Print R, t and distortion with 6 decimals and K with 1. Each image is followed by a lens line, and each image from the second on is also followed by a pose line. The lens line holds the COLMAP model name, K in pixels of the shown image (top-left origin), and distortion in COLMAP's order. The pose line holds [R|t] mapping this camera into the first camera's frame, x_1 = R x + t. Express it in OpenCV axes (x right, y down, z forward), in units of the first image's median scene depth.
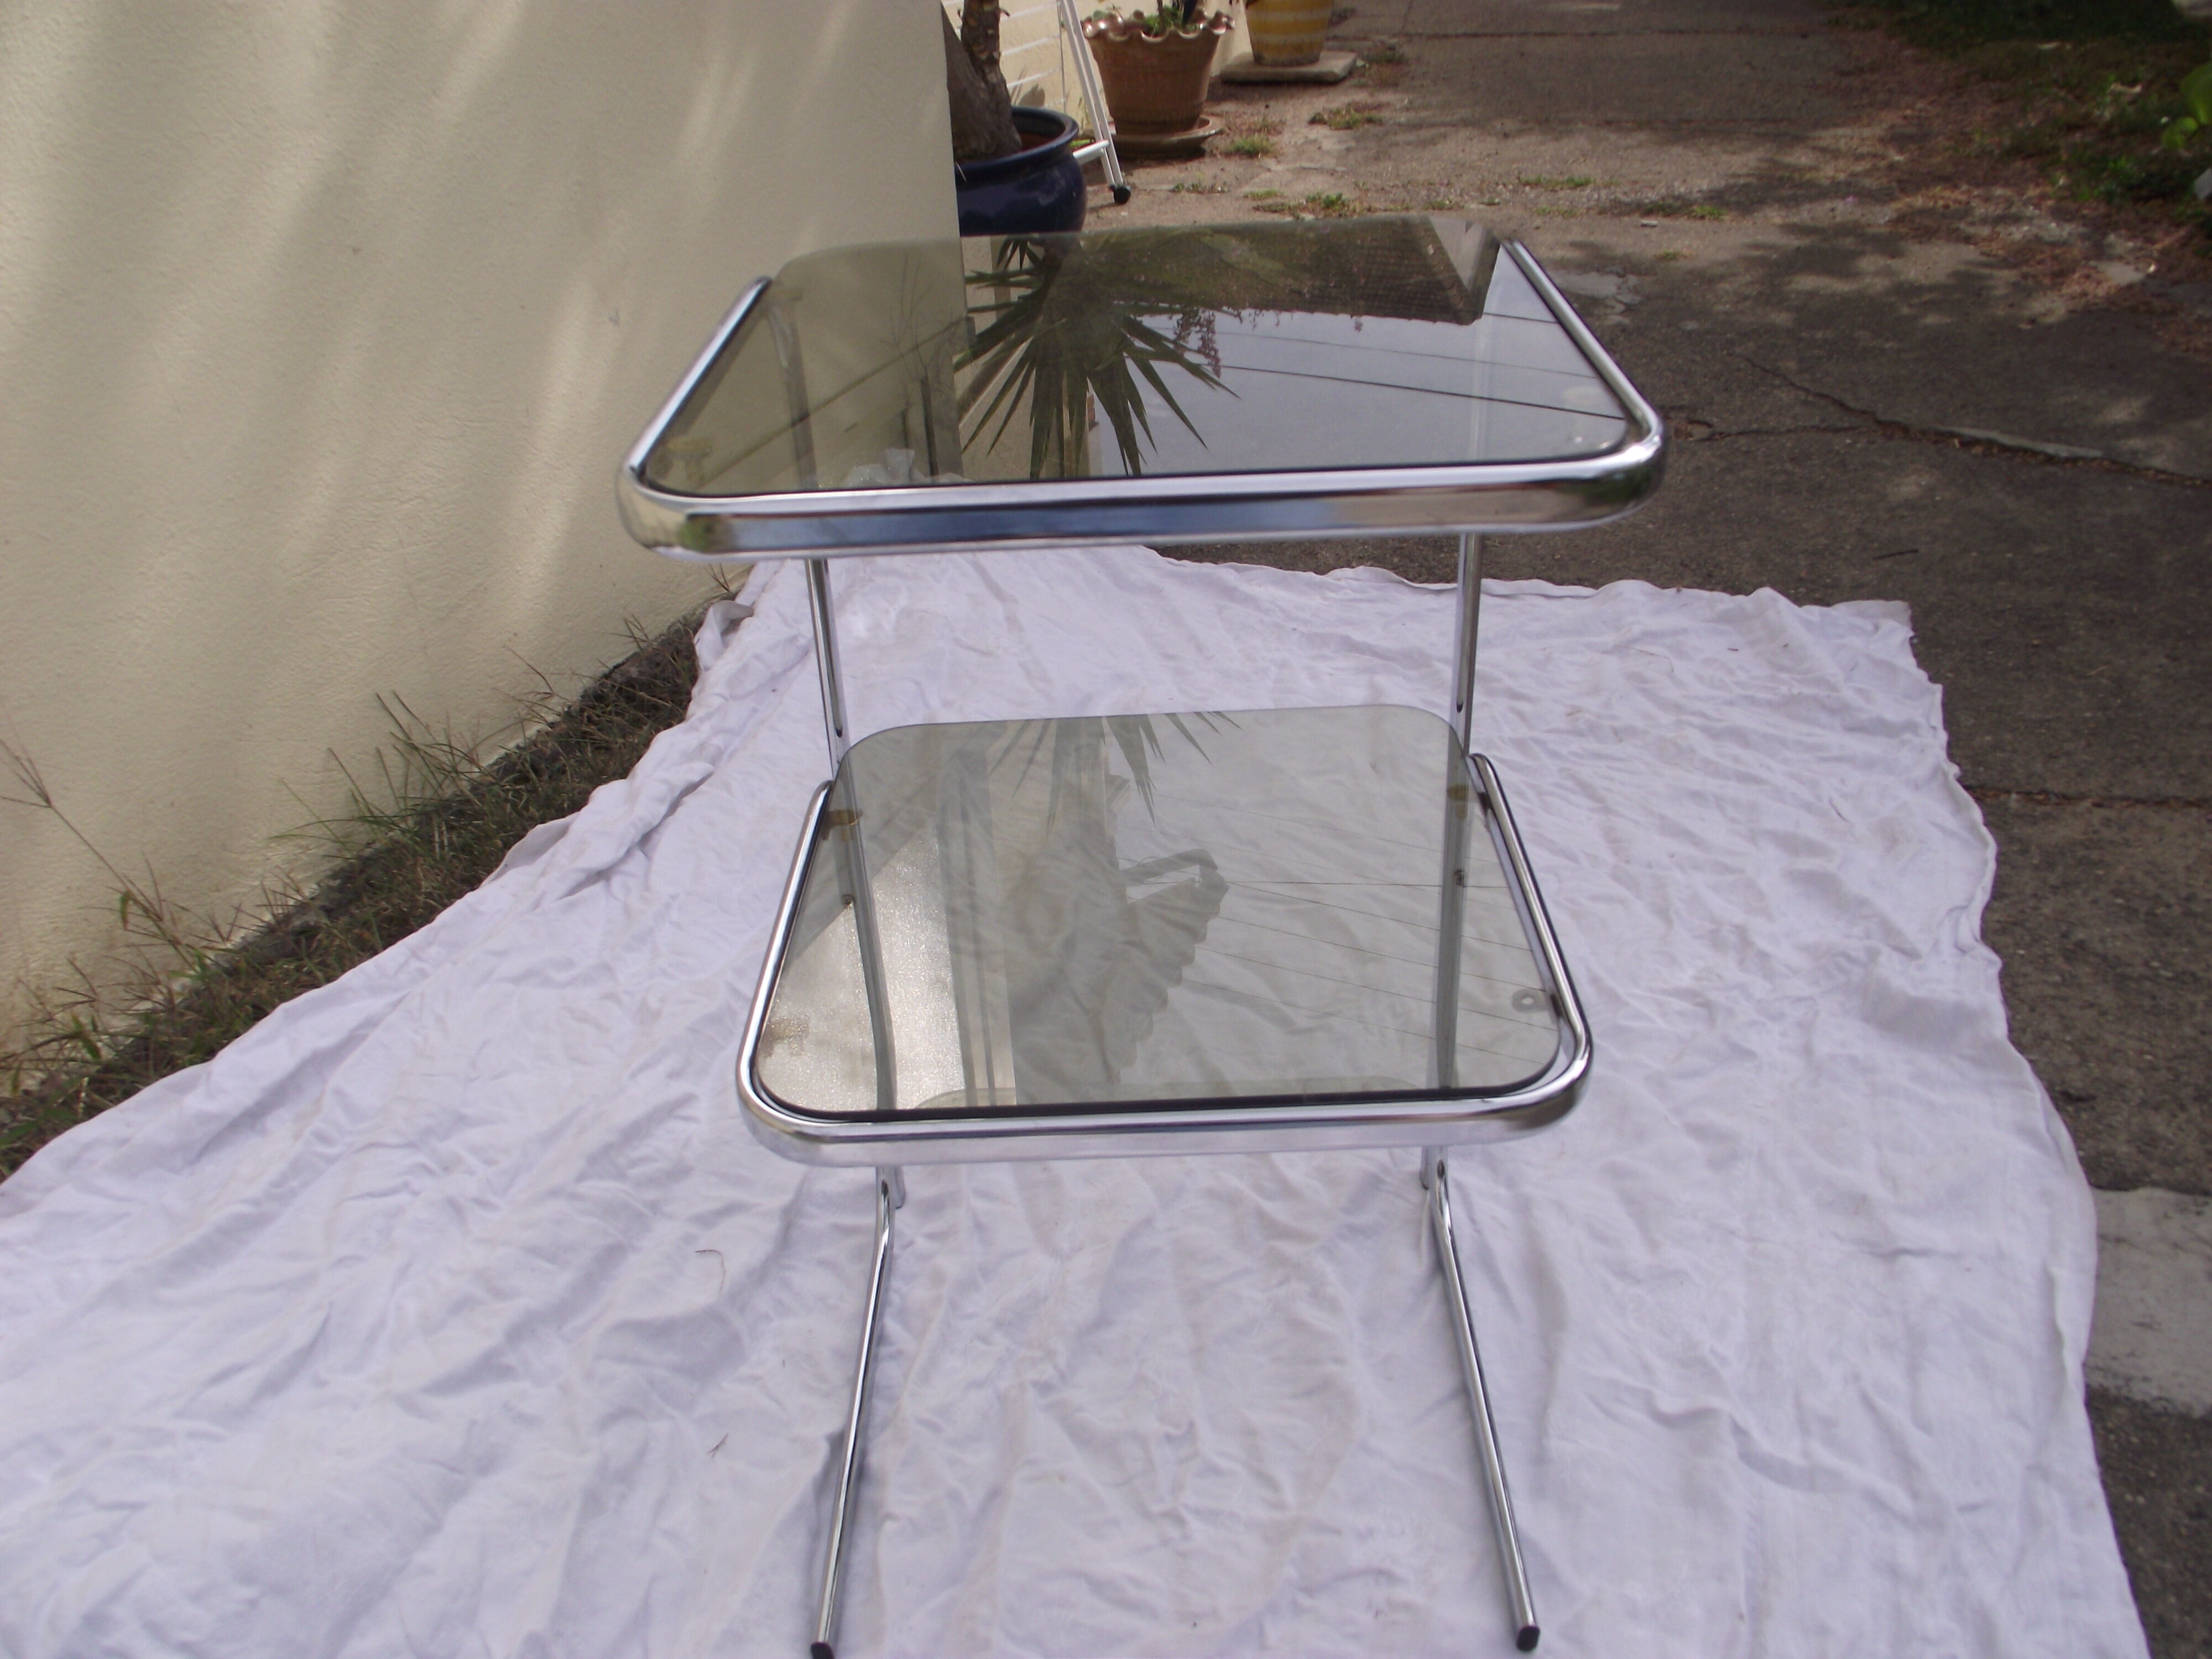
lens RADIAL K [[1761.5, 0, 1053.5], [0, 1761.5, 831.4], [0, 0, 1]] dist [-0.089832, 0.050593]
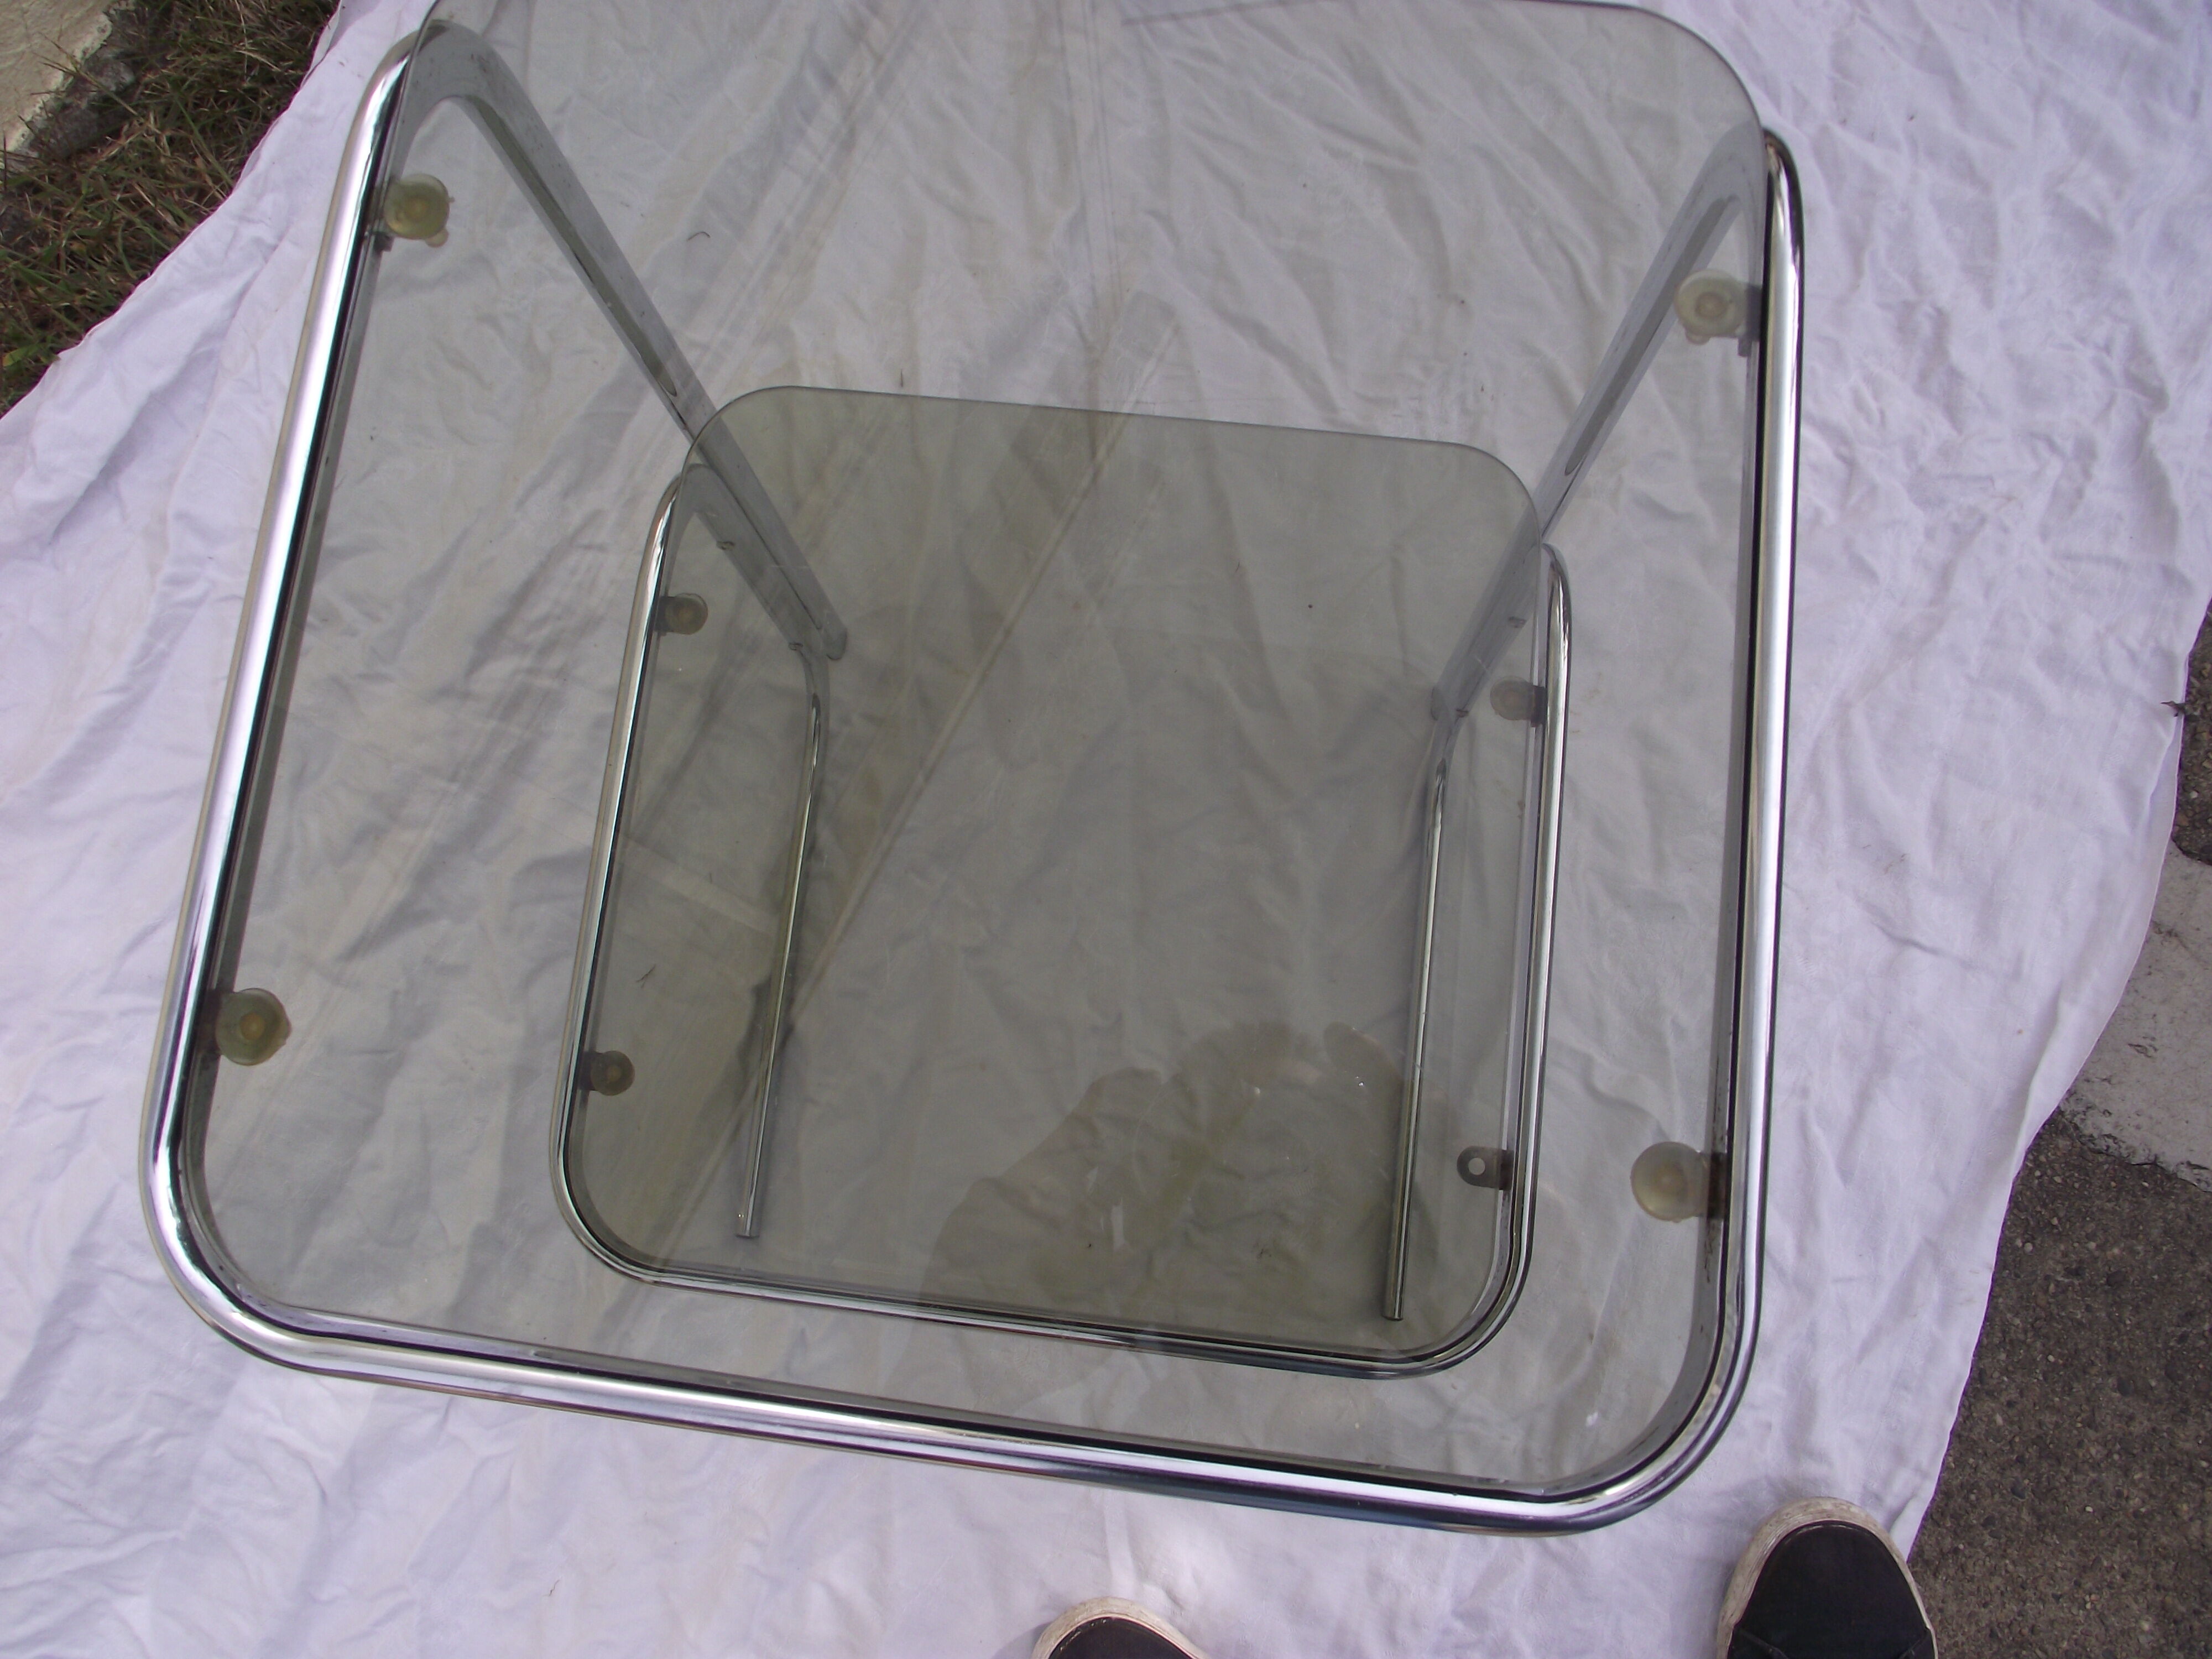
lens RADIAL K [[1761.5, 0, 1053.5], [0, 1761.5, 831.4], [0, 0, 1]] dist [-0.089832, 0.050593]
pose [[0.996432, 0.080963, -0.023841, 0.055971], [-0.036294, 0.666065, 0.745010, -0.455854], [0.076197, -0.741487, 0.666627, 0.405435]]
